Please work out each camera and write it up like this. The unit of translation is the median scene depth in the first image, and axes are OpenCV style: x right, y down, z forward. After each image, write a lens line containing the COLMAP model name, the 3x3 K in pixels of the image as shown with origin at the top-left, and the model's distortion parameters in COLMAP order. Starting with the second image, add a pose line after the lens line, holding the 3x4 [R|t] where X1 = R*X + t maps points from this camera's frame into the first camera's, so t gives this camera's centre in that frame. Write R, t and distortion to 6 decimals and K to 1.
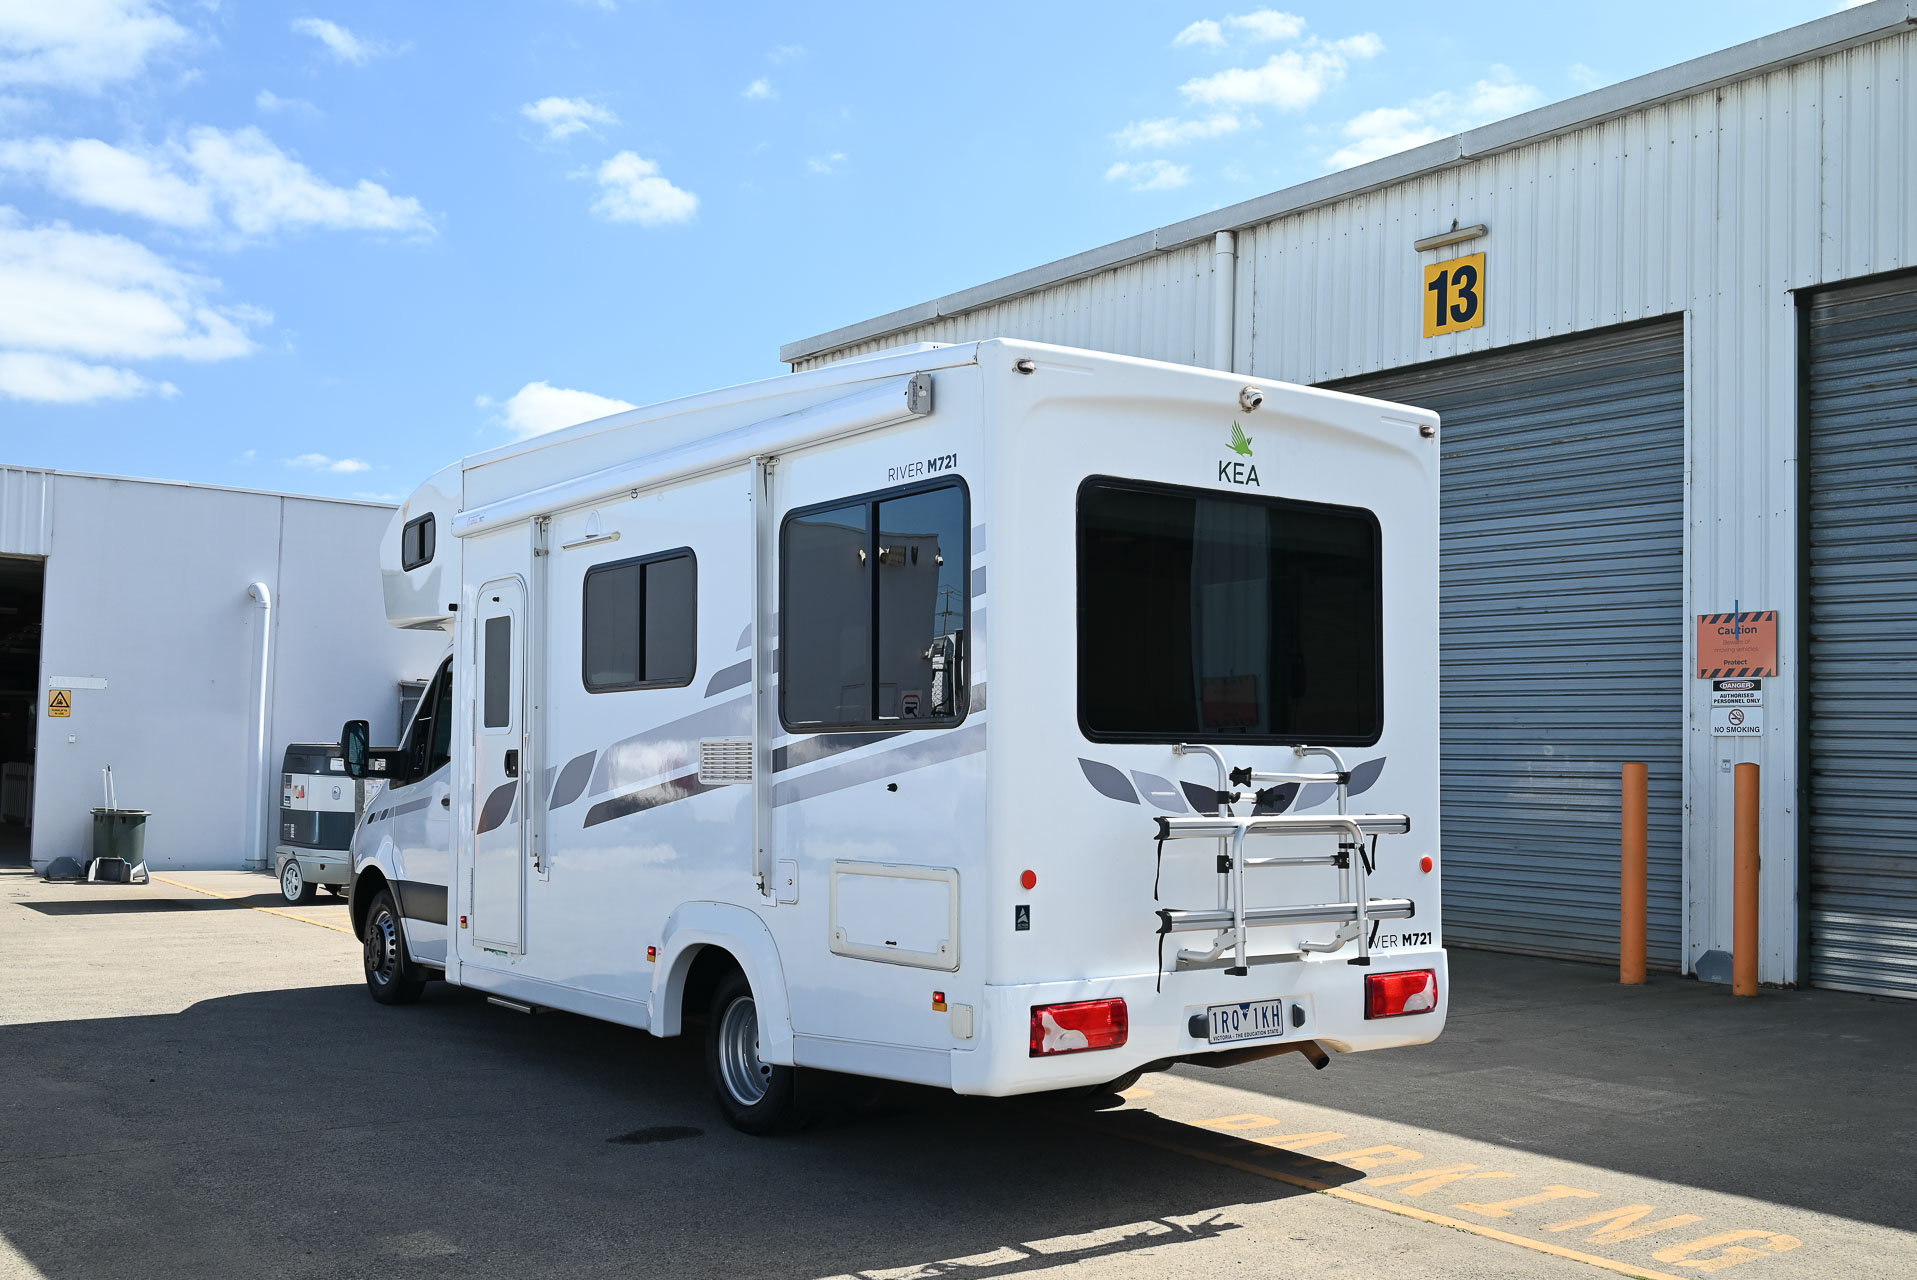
lens RADIAL K [[1906.2, 0, 951.0], [0, 1906.2, 647.0], [0, 0, 1]] dist [-0.002134, -0.002351]
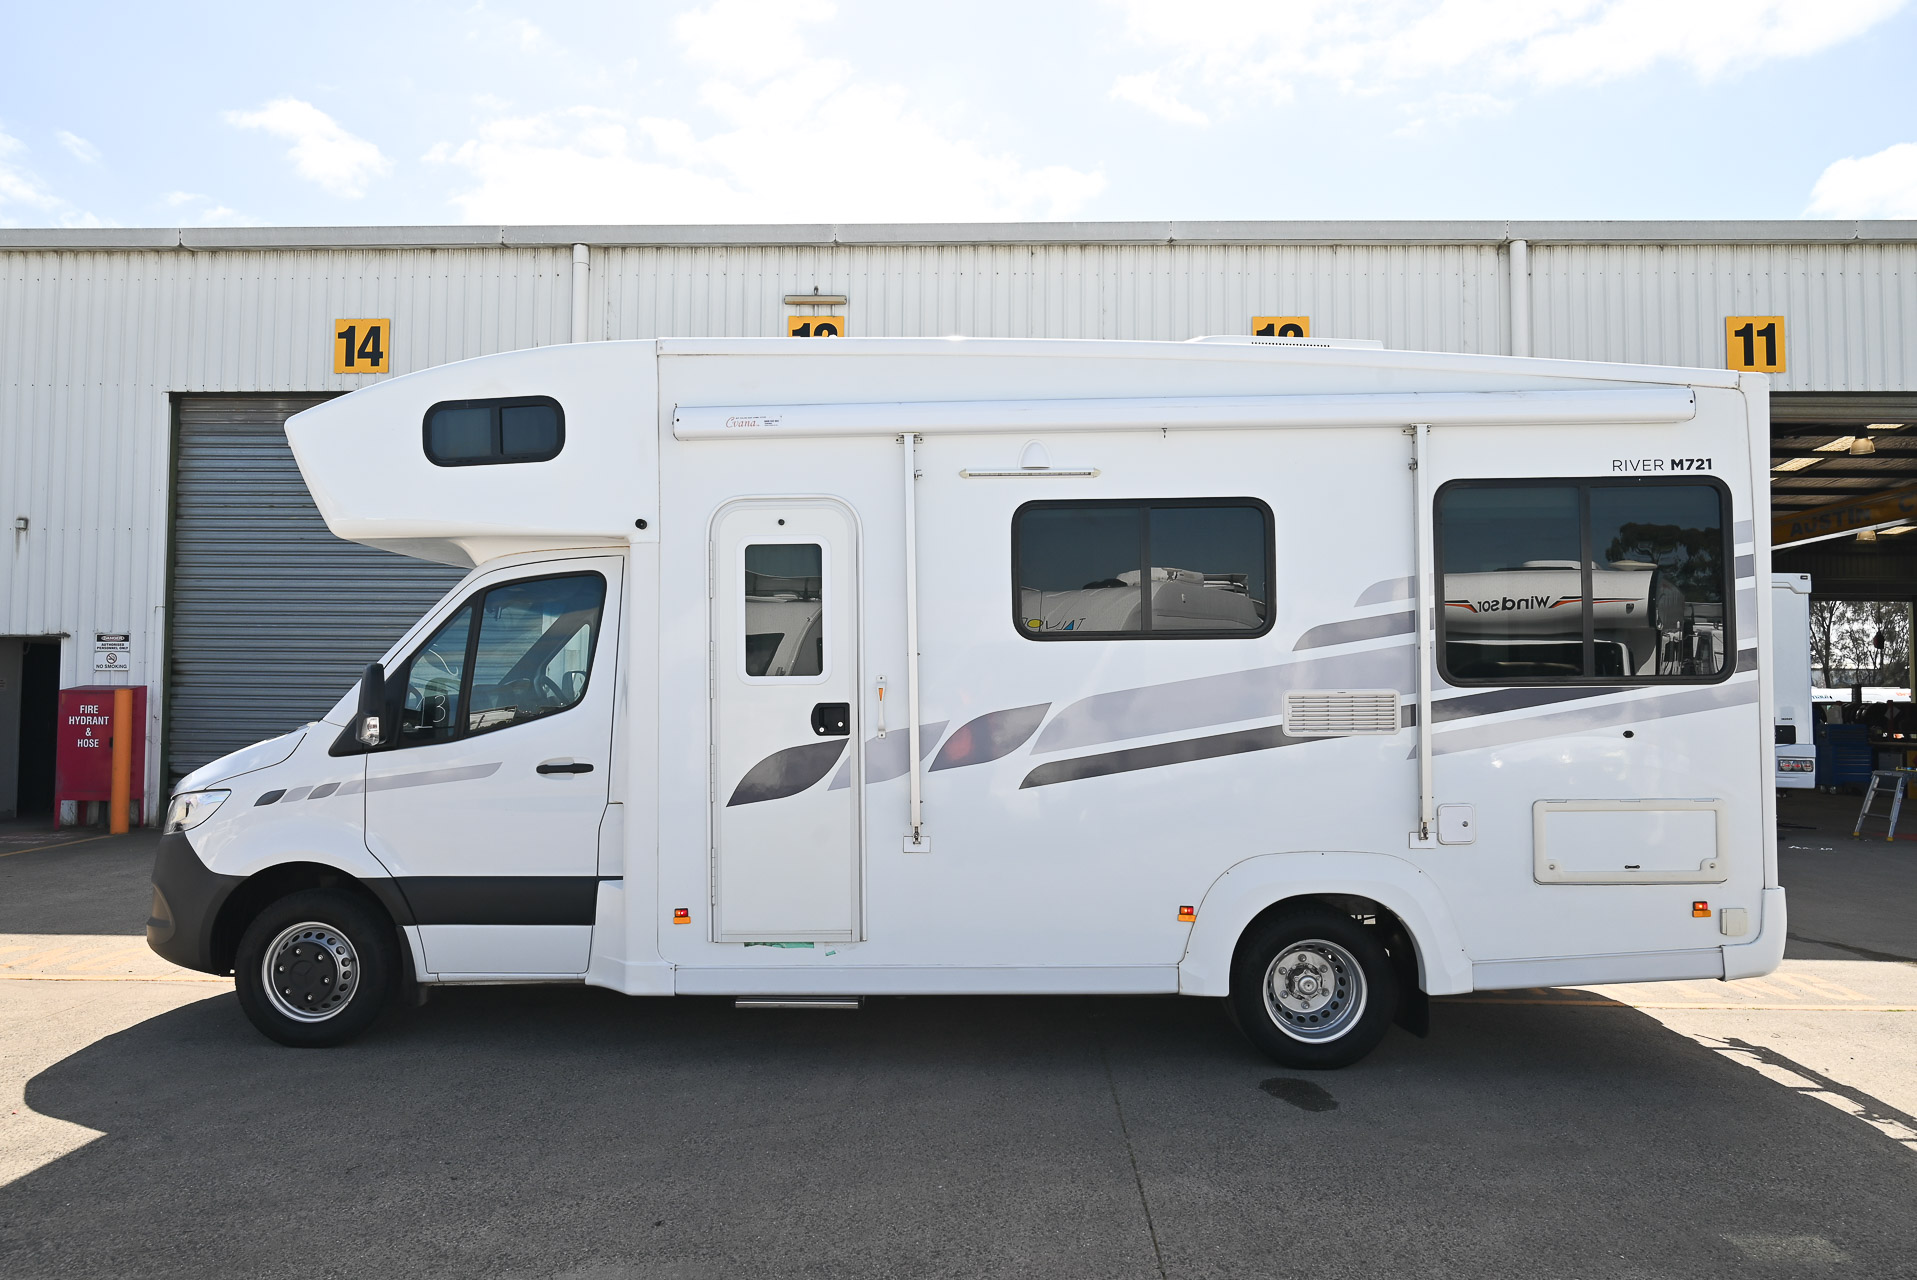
lens RADIAL K [[1308.9, 0, 950.3], [0, 1308.9, 638.2], [0, 0, 1]] dist [-0.013400, 0.001145]
pose [[0.611203, 0.021144, 0.791191, -0.831546], [-0.041099, 0.999142, 0.005048, 0.025299], [-0.790406, -0.035603, 0.611548, 0.761853]]
